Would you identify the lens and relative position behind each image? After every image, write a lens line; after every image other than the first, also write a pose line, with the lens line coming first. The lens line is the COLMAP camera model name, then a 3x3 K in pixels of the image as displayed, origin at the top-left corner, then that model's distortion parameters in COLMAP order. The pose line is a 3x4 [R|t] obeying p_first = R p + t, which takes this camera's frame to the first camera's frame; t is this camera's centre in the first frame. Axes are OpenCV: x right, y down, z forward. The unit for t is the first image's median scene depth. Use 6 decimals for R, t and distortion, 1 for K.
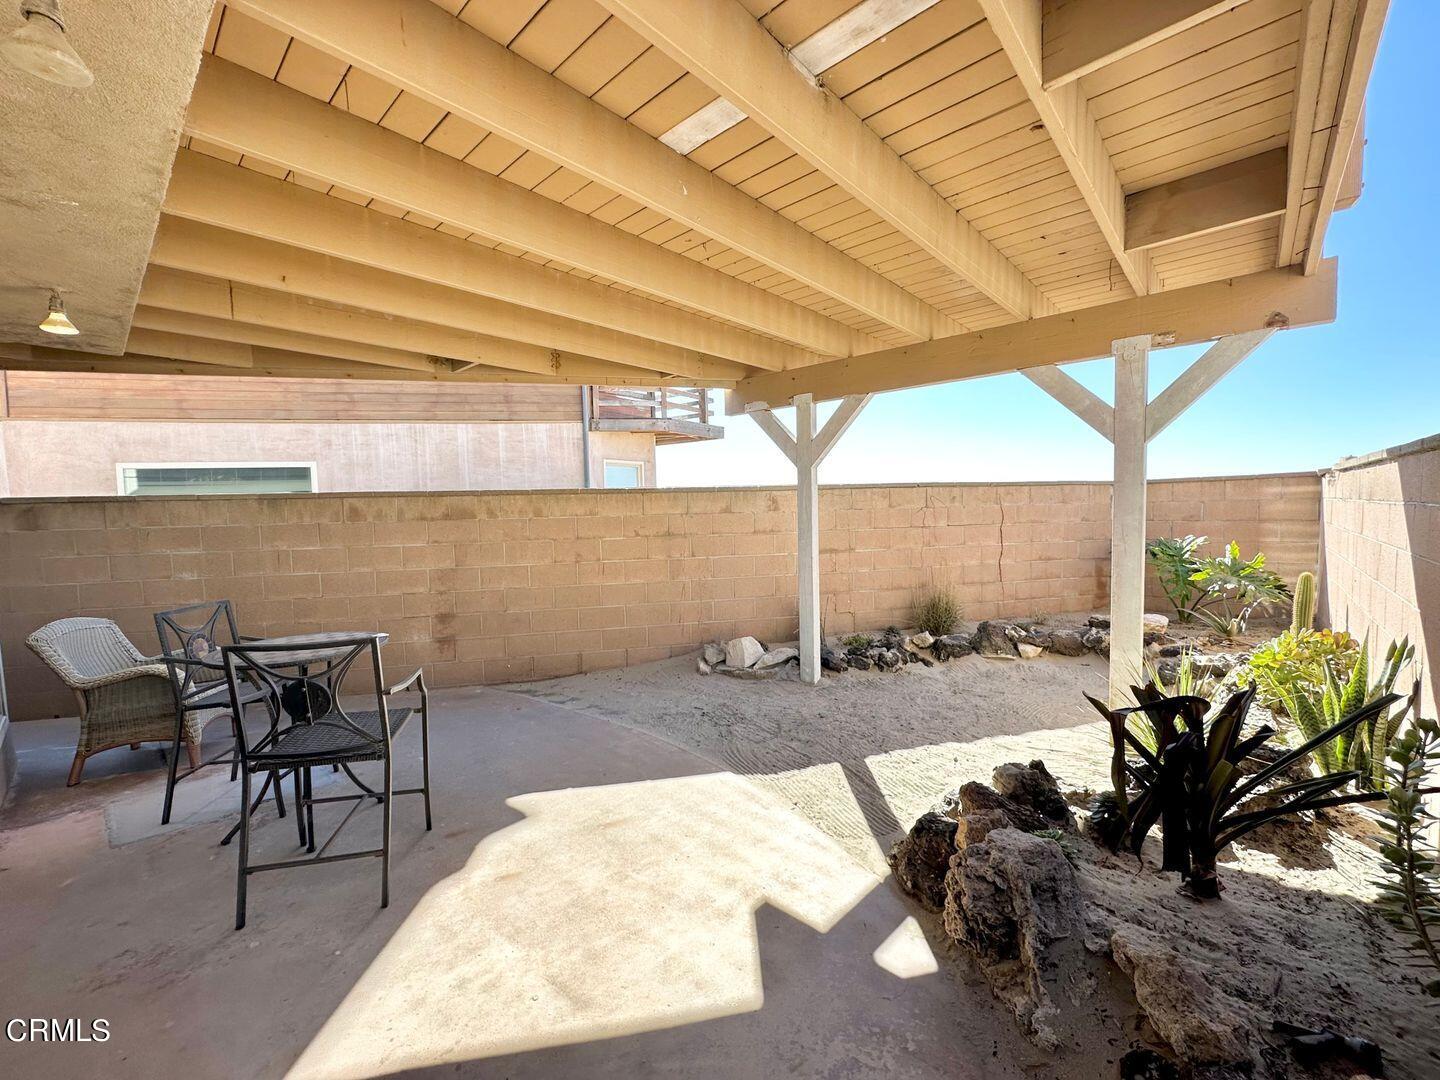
lens RADIAL K [[580.6, 0, 725.4], [0, 580.6, 540.8], [0, 0, 1]] dist [-0.000063, -0.000508]
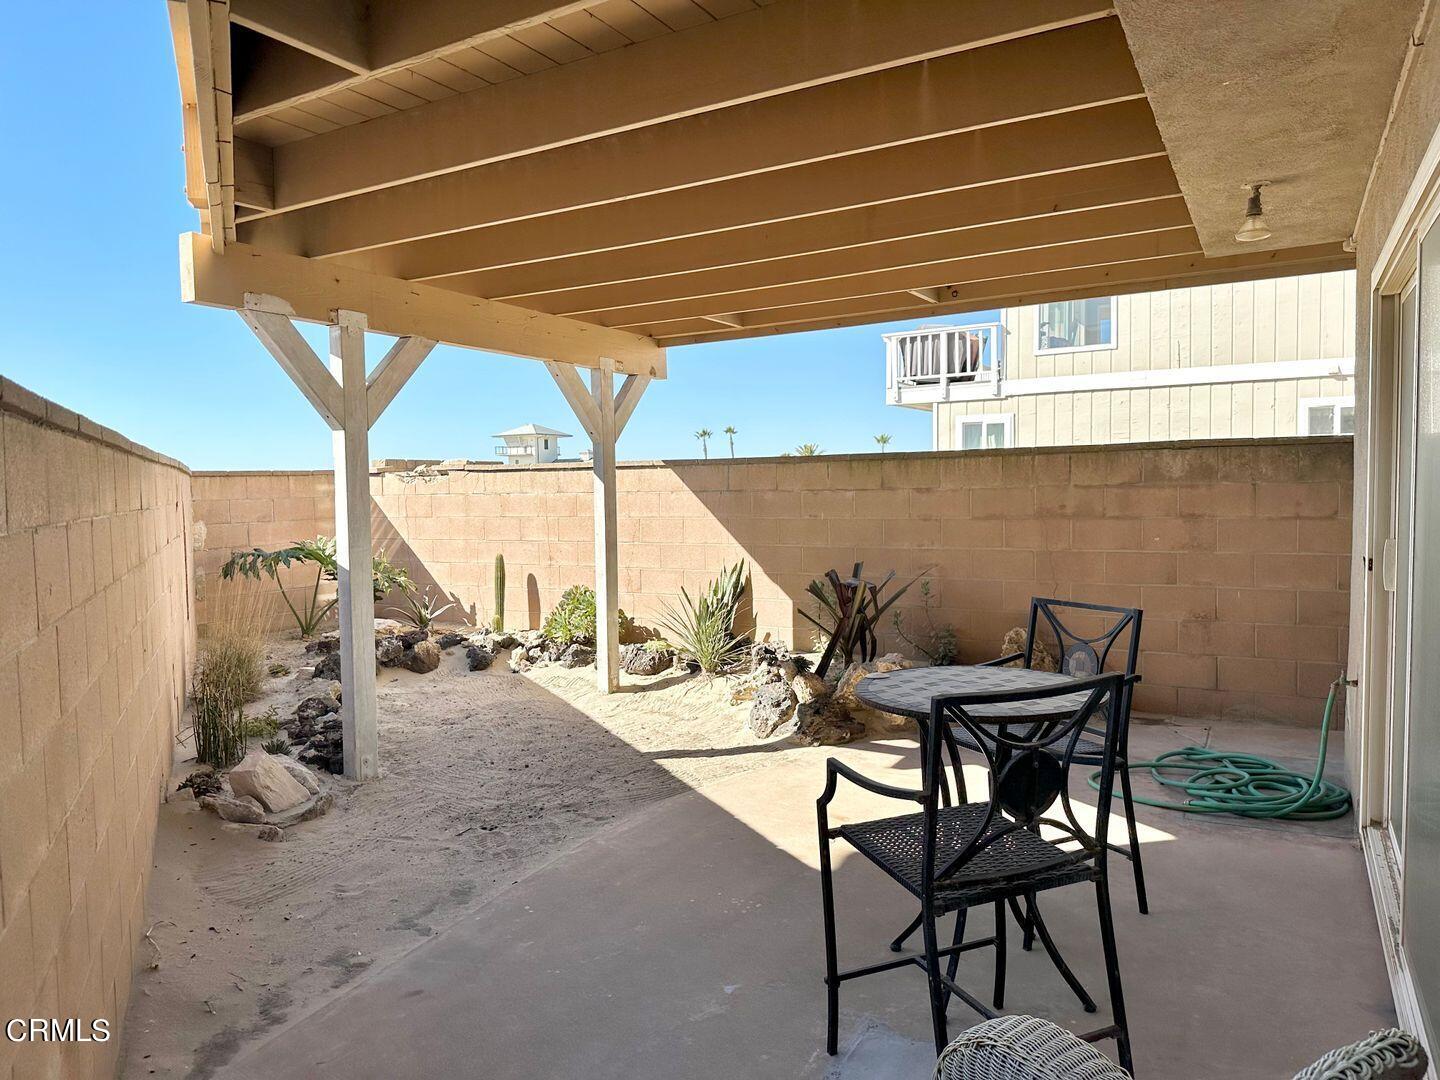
lens RADIAL K [[1012.7, 0, 721.3], [0, 1012.7, 539.9], [0, 0, 1]] dist [0.079635, -0.087165]
pose [[-0.232329, -0.026209, 0.972284, -1.035884], [0.081598, 0.995588, 0.046335, -0.029481], [-0.969209, 0.090101, -0.229165, 0.899999]]
